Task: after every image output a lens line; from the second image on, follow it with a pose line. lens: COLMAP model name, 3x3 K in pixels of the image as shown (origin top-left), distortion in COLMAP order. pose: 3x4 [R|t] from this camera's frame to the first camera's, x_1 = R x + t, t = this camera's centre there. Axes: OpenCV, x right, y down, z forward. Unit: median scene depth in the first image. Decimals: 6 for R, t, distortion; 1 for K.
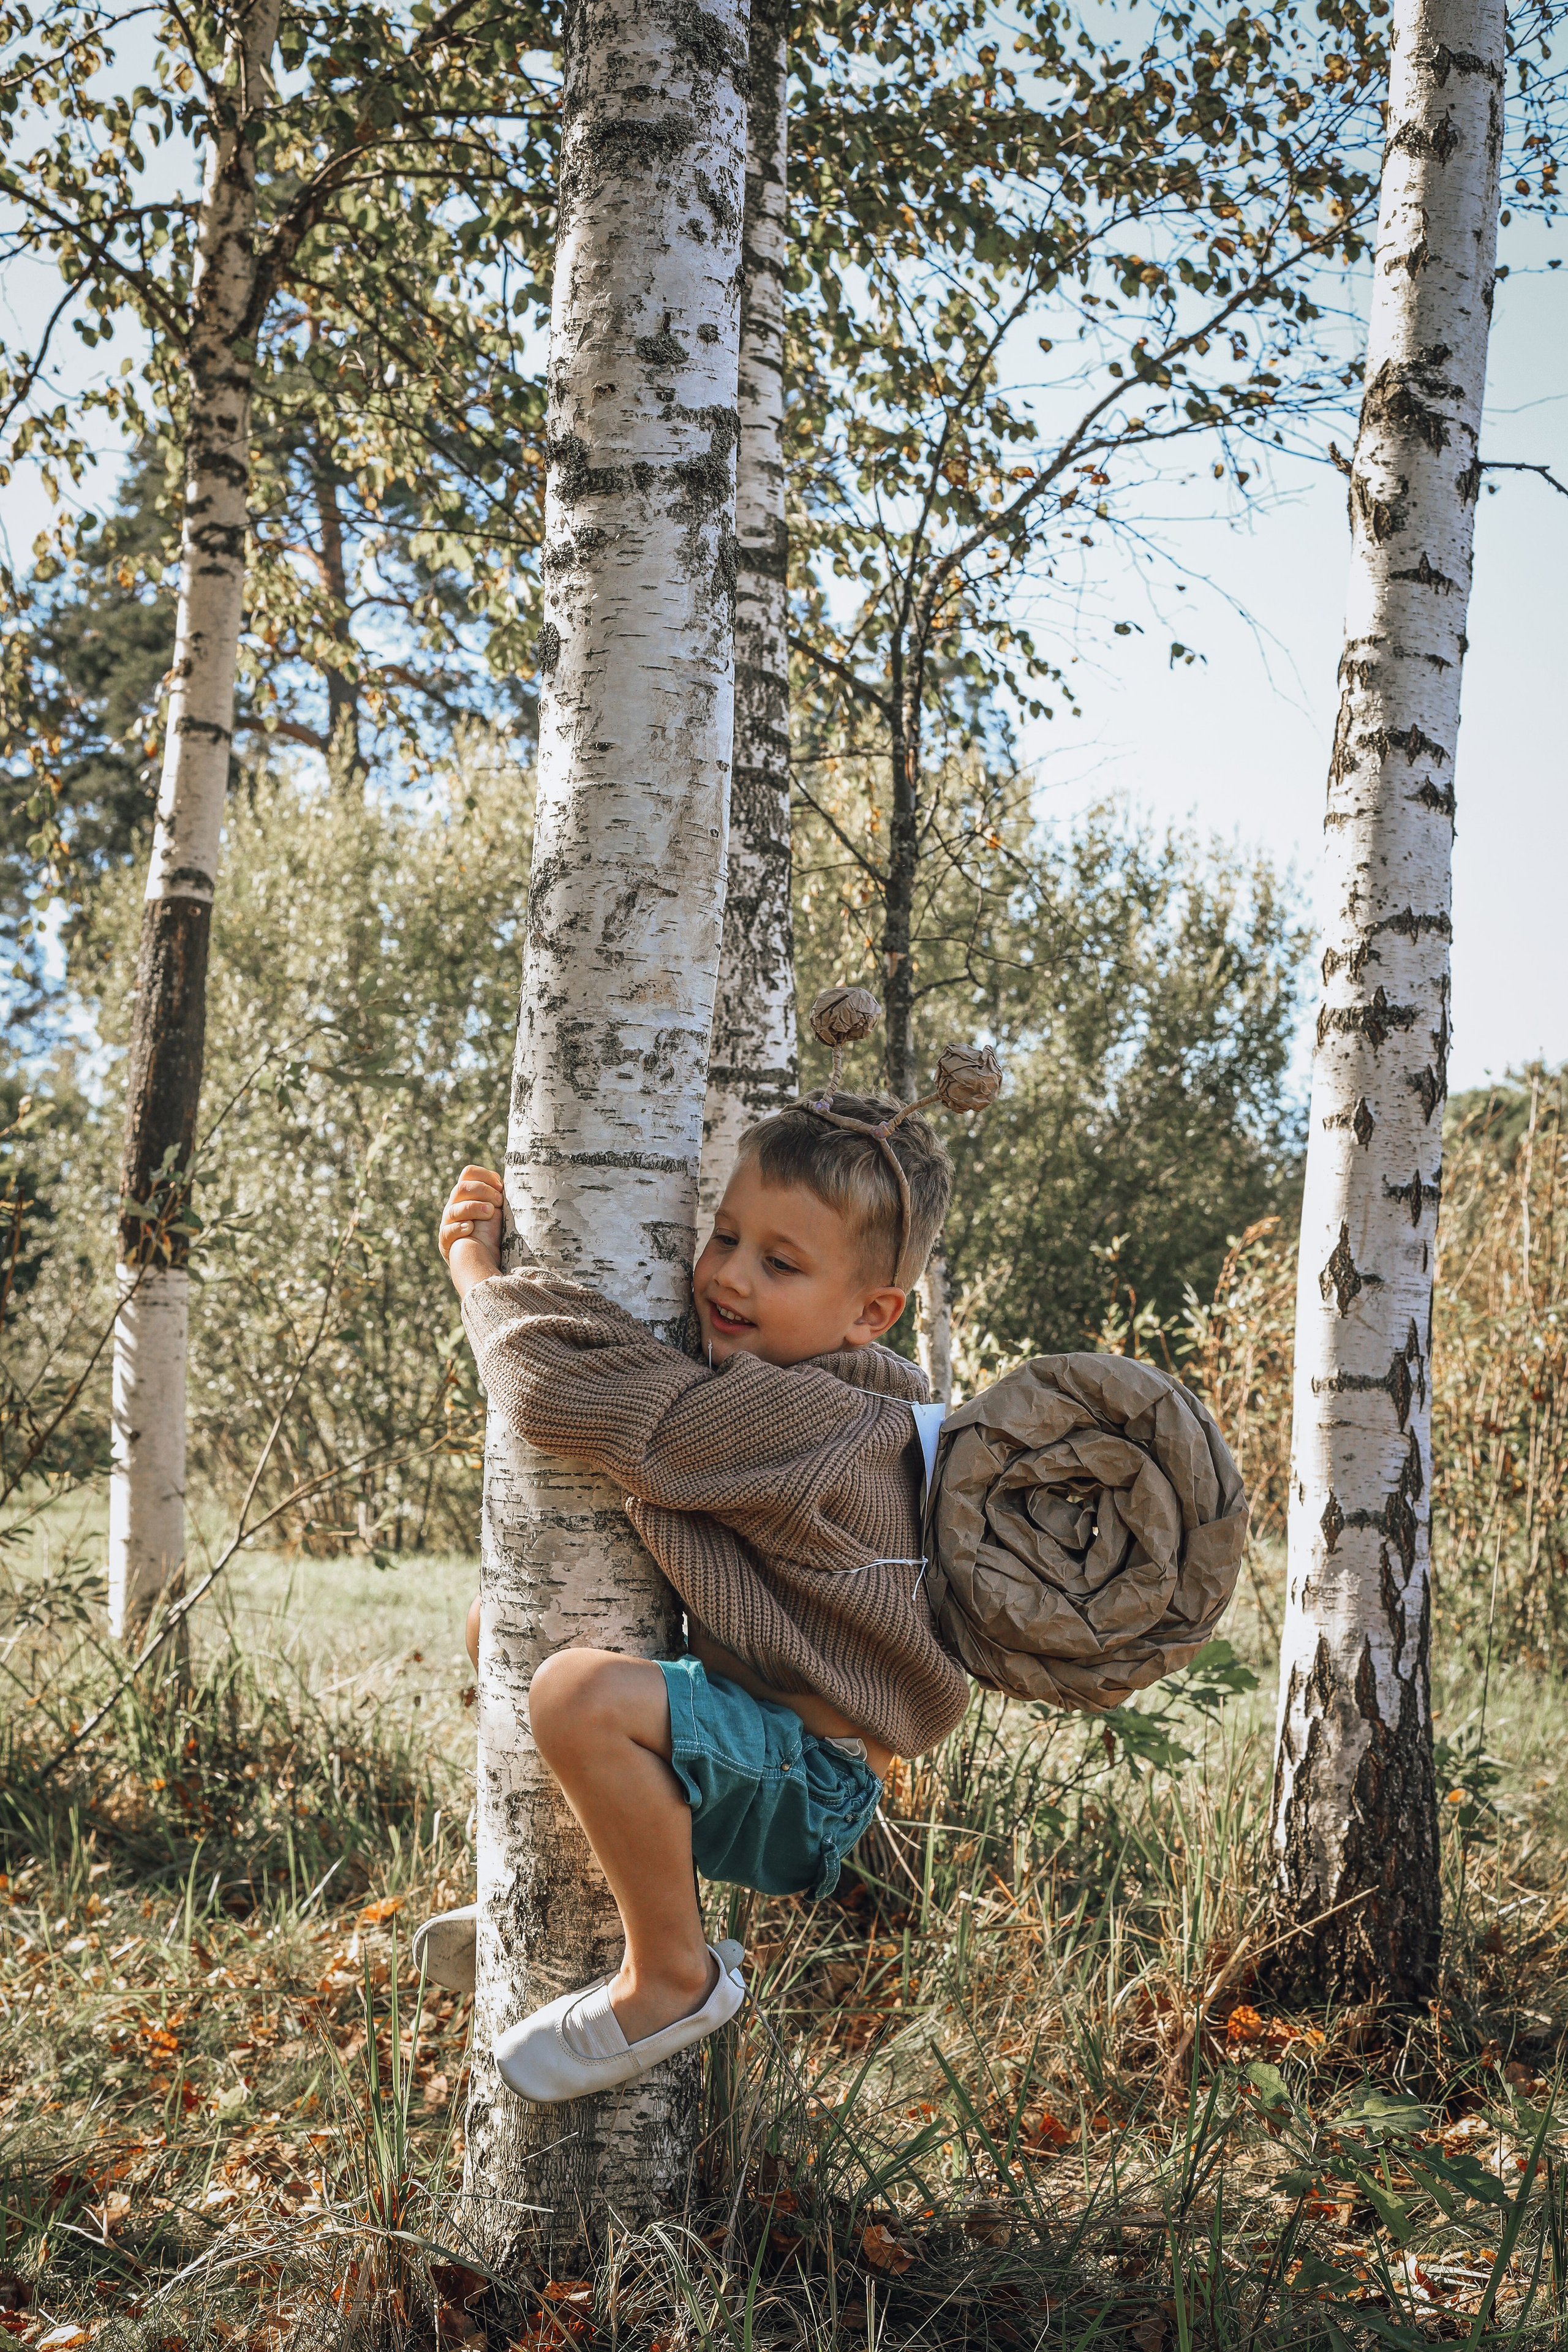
lens RADIAL K [[3392.1, 0, 780.9], [0, 3392.1, 1179.7], [0, 0, 1]] dist [-0.043266, 0.000000]
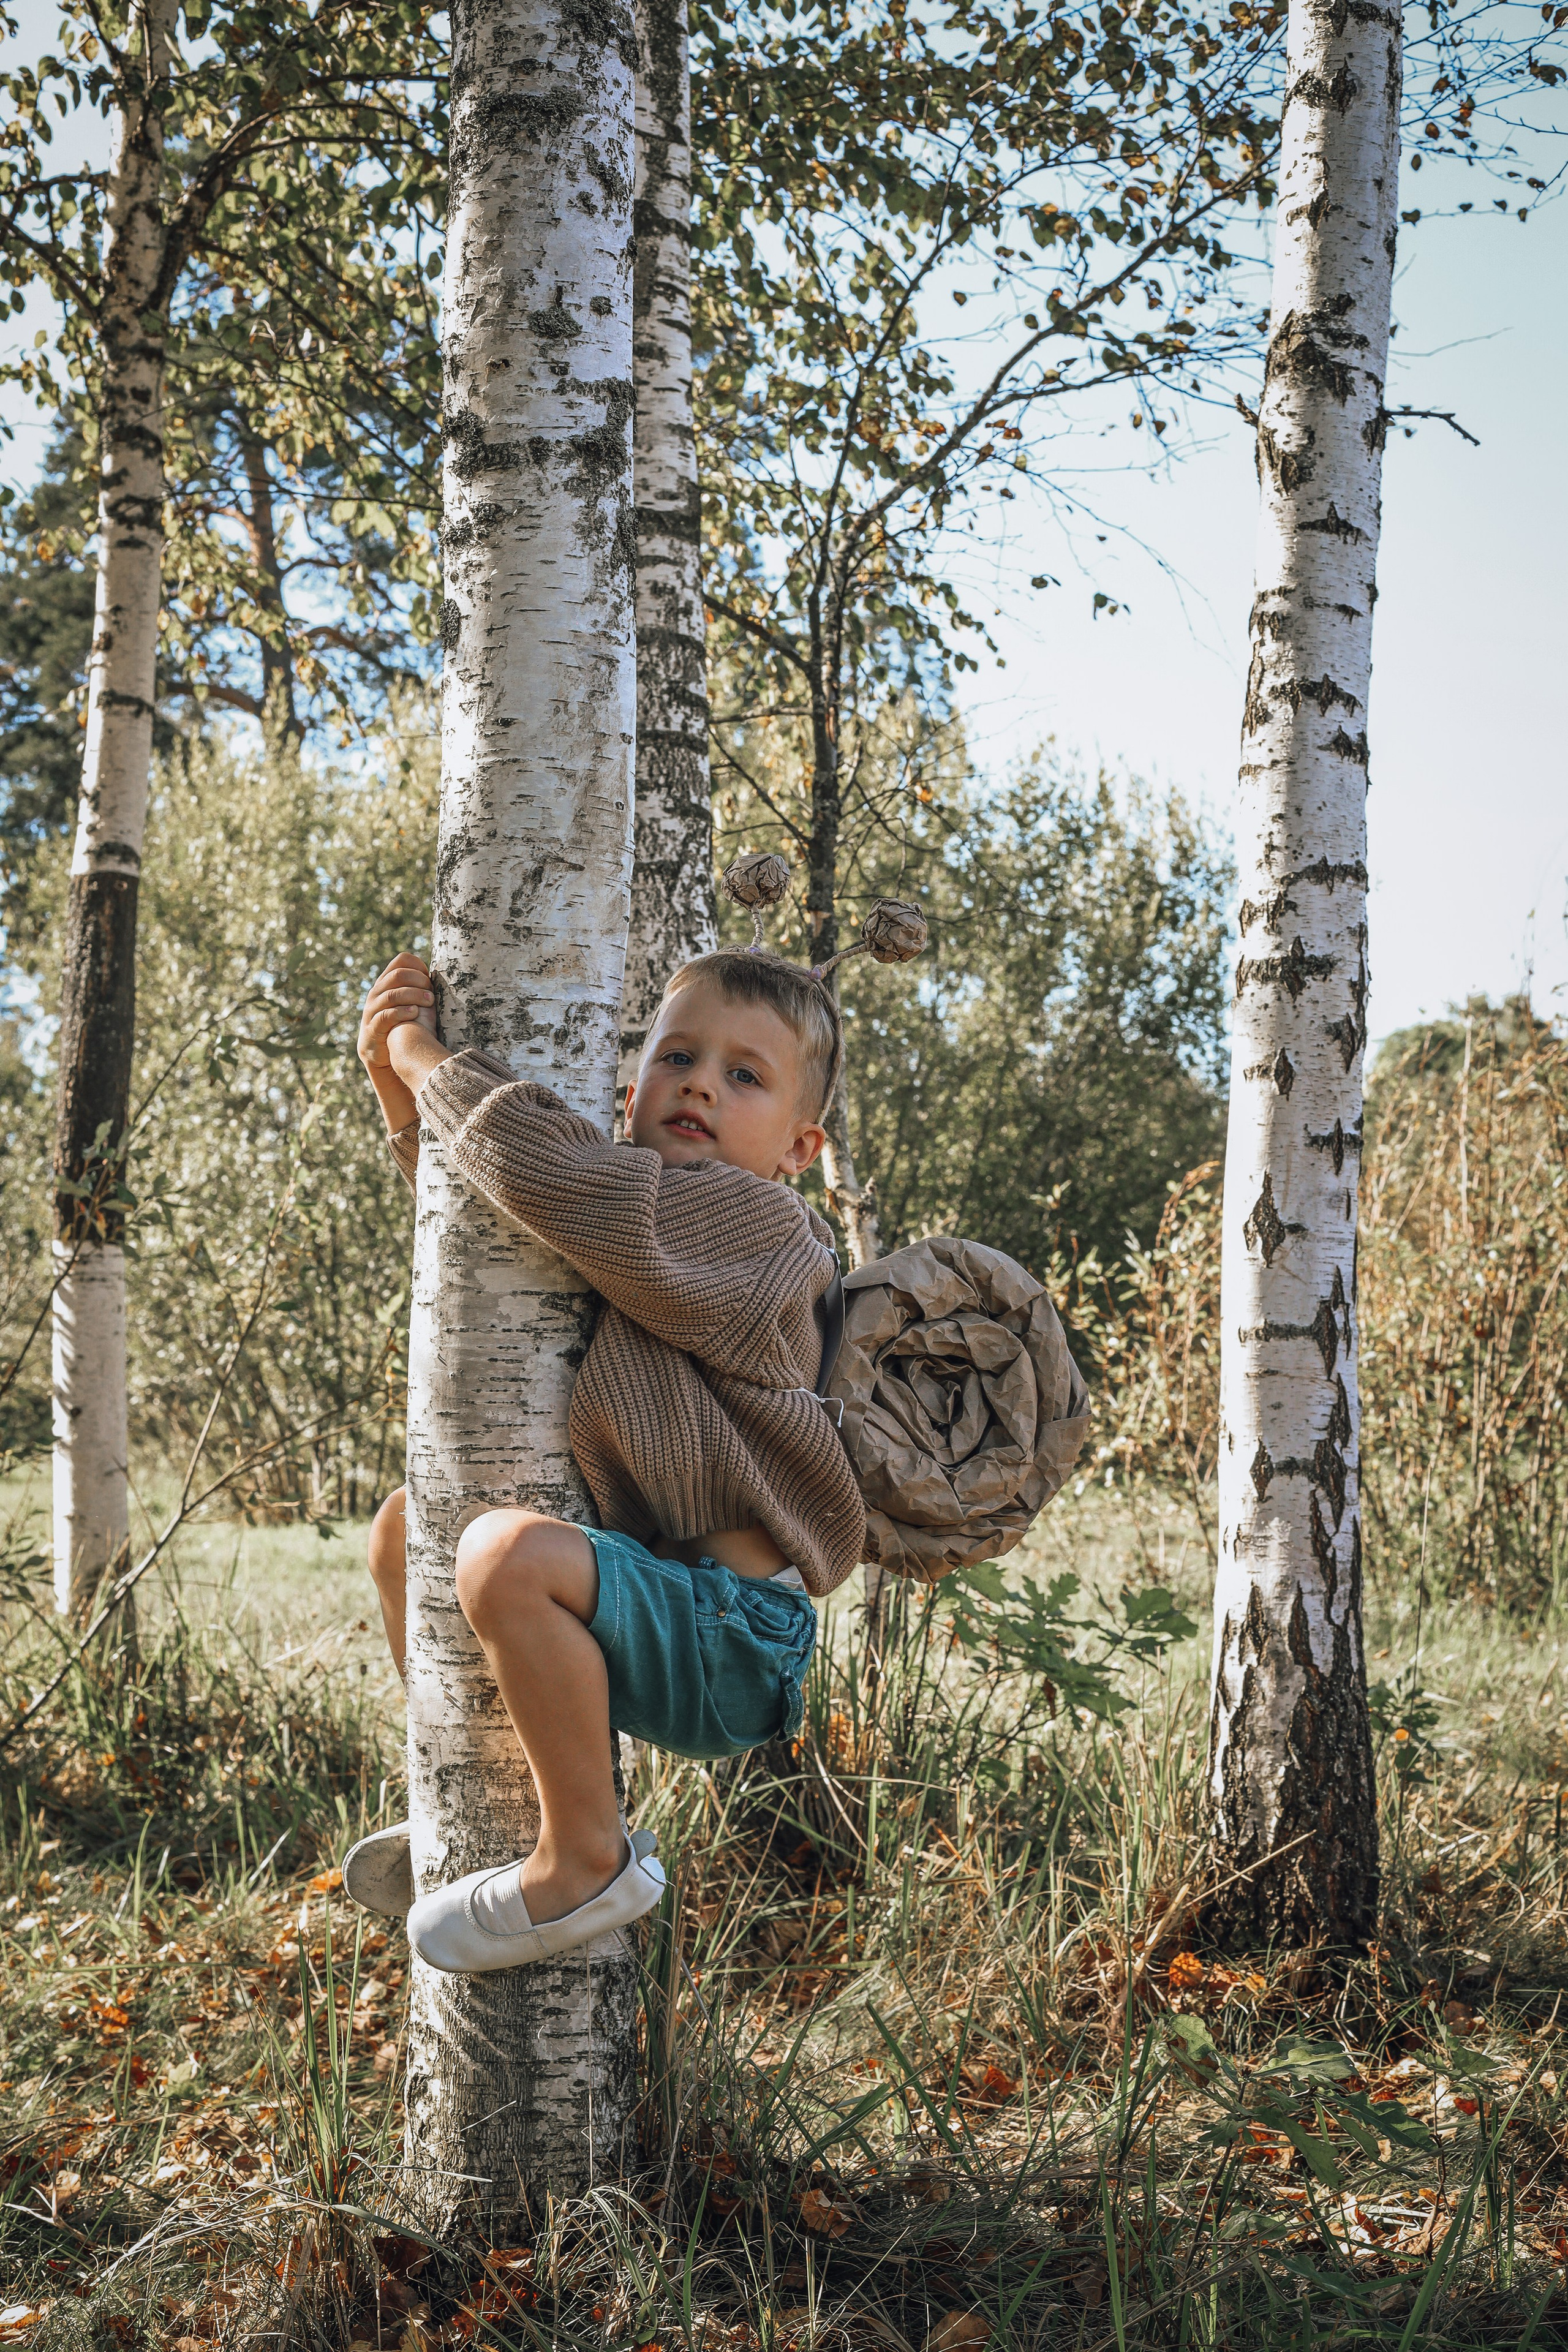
lens RADIAL K [[3392.1, 0, 780.5], [0, 3392.1, 1176.7], [0, 0, 1]] dist [-0.043266, 0.000000]
pose [[0.999572, -0.025418, 0.014451, 0.006128], [0.025223, 0.999591, 0.013508, -0.002829], [-0.014789, -0.013138, 0.999804, -0.002508]]
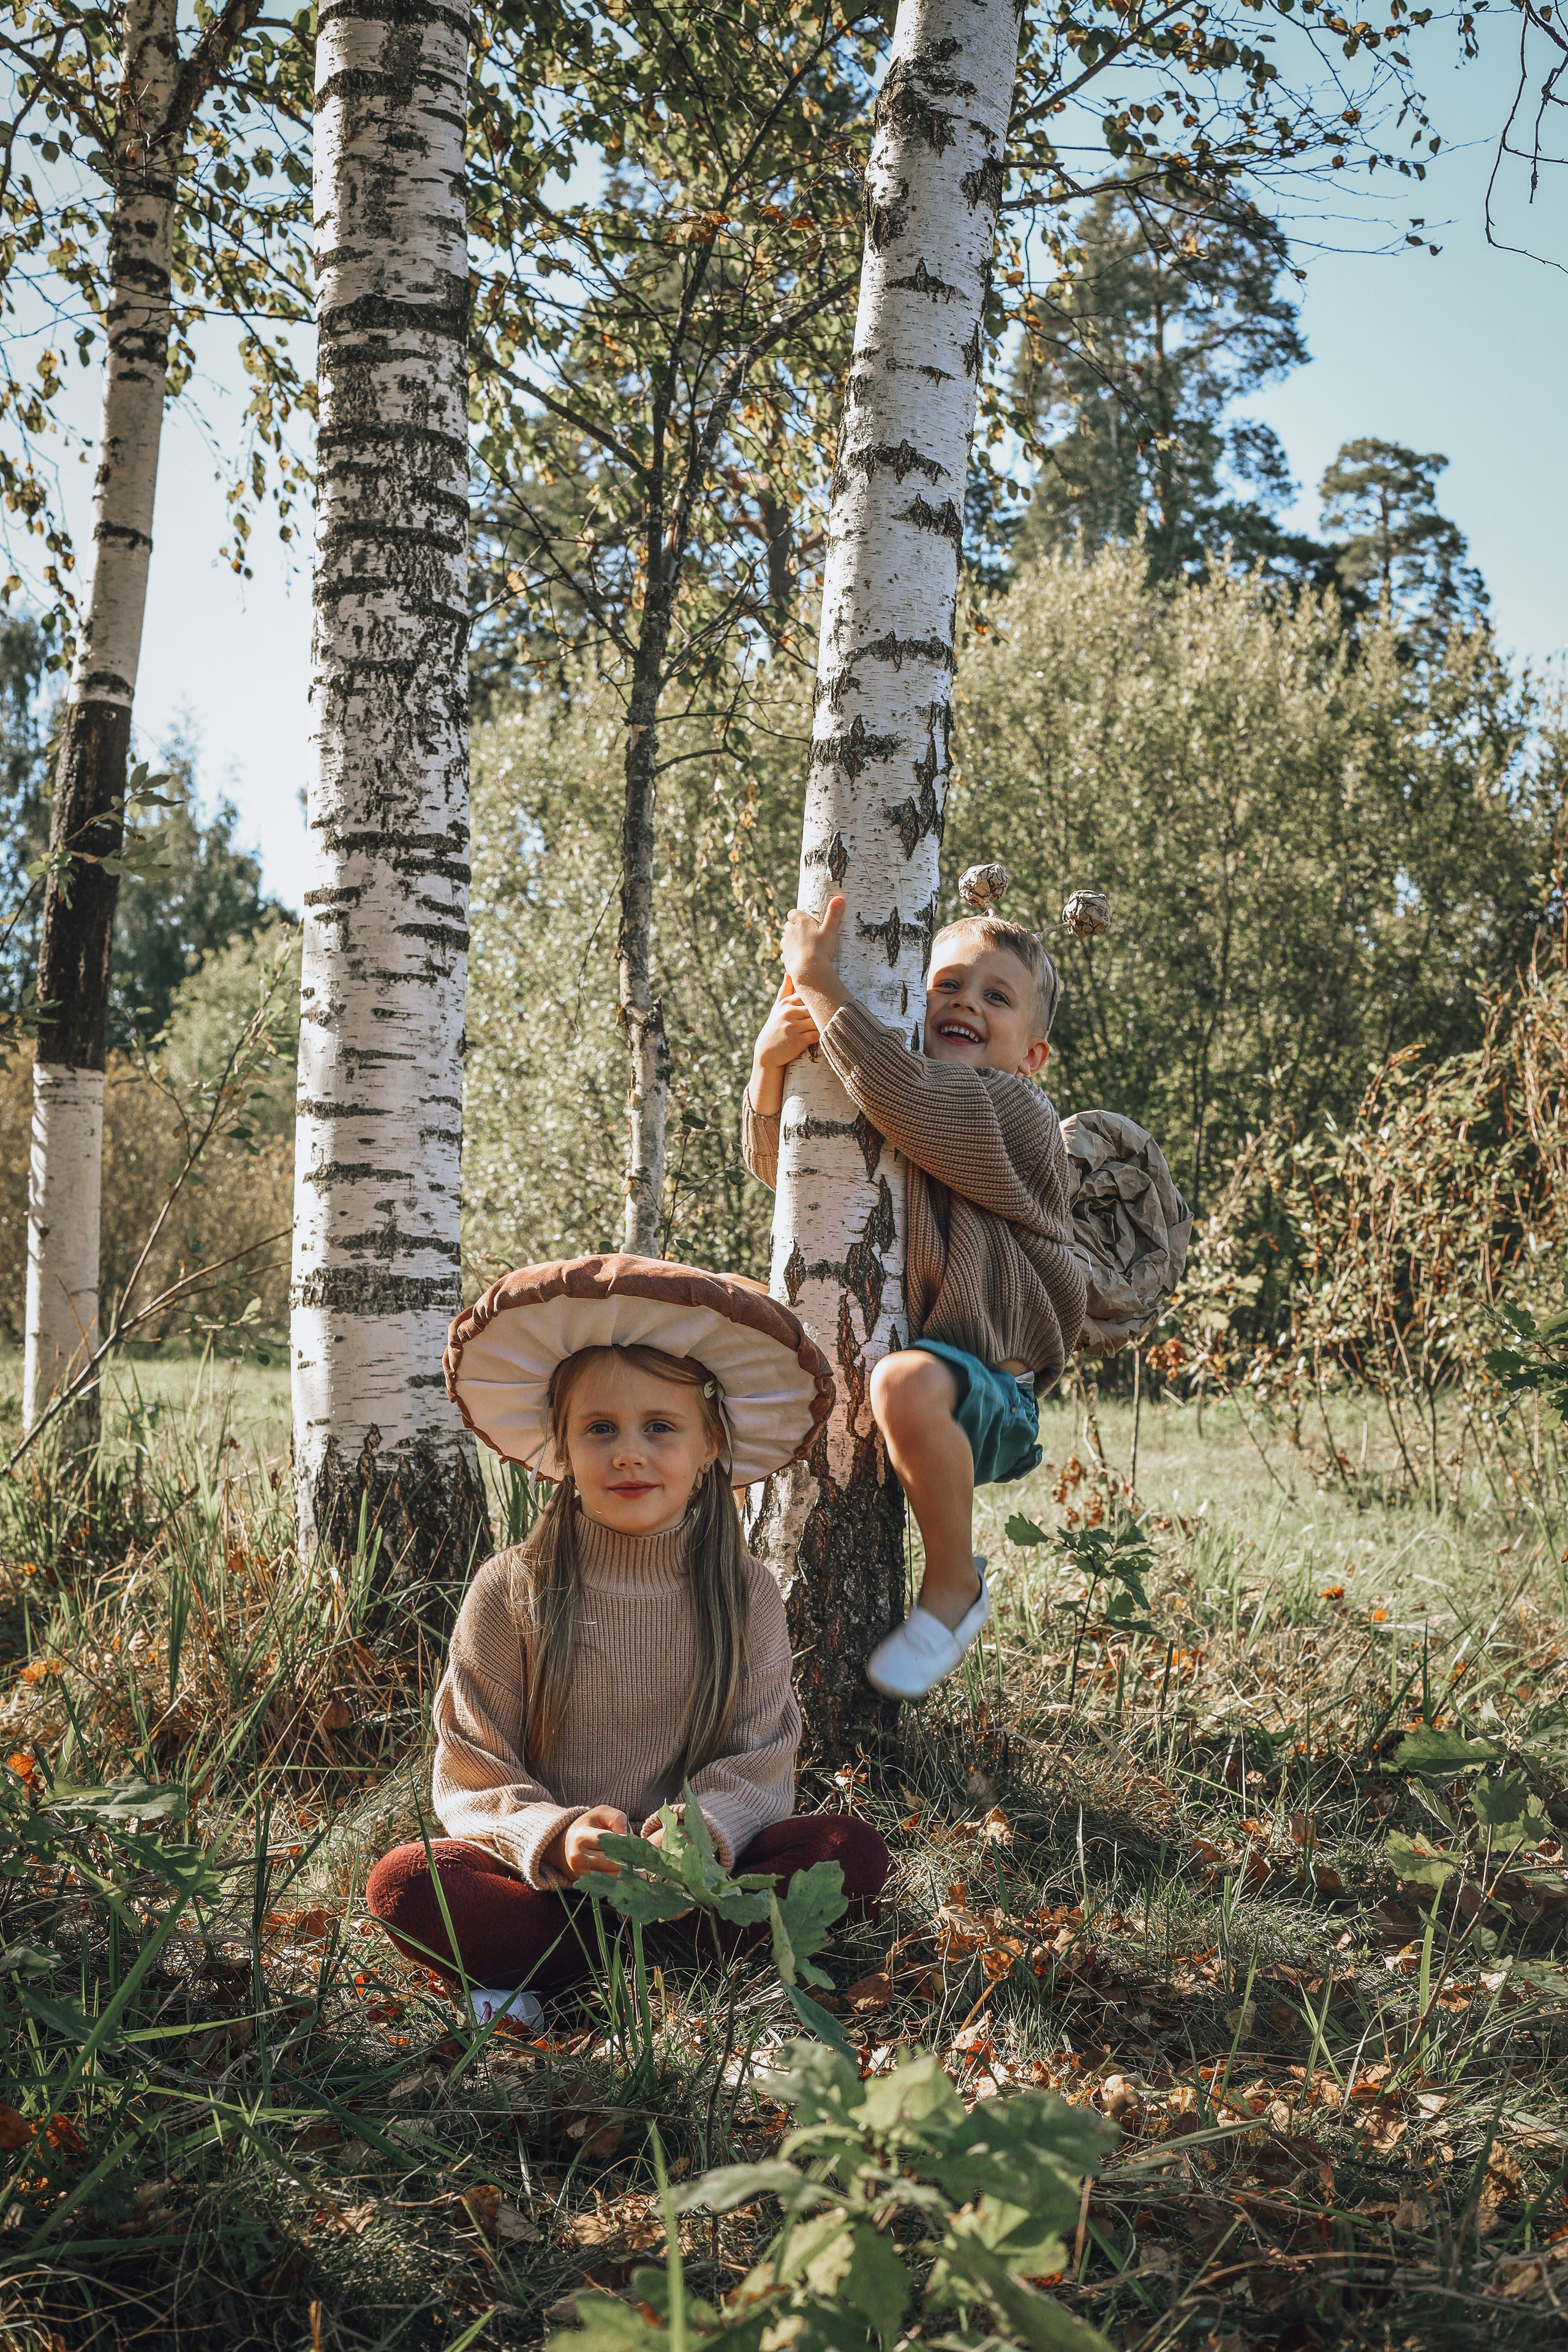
lens RADIAL K [[3392.1, 0, 789.4], [0, 3392.1, 1181.9], [0, 0, 1]] dist [-0.043266, 0.000000]
pose [[0.988393, 0.004489, -0.151850, 0.250391], [0.000970, 0.999356, 0.035857, 0.033016], [0.151913, -0.035588, 0.987753, 0.040029]]
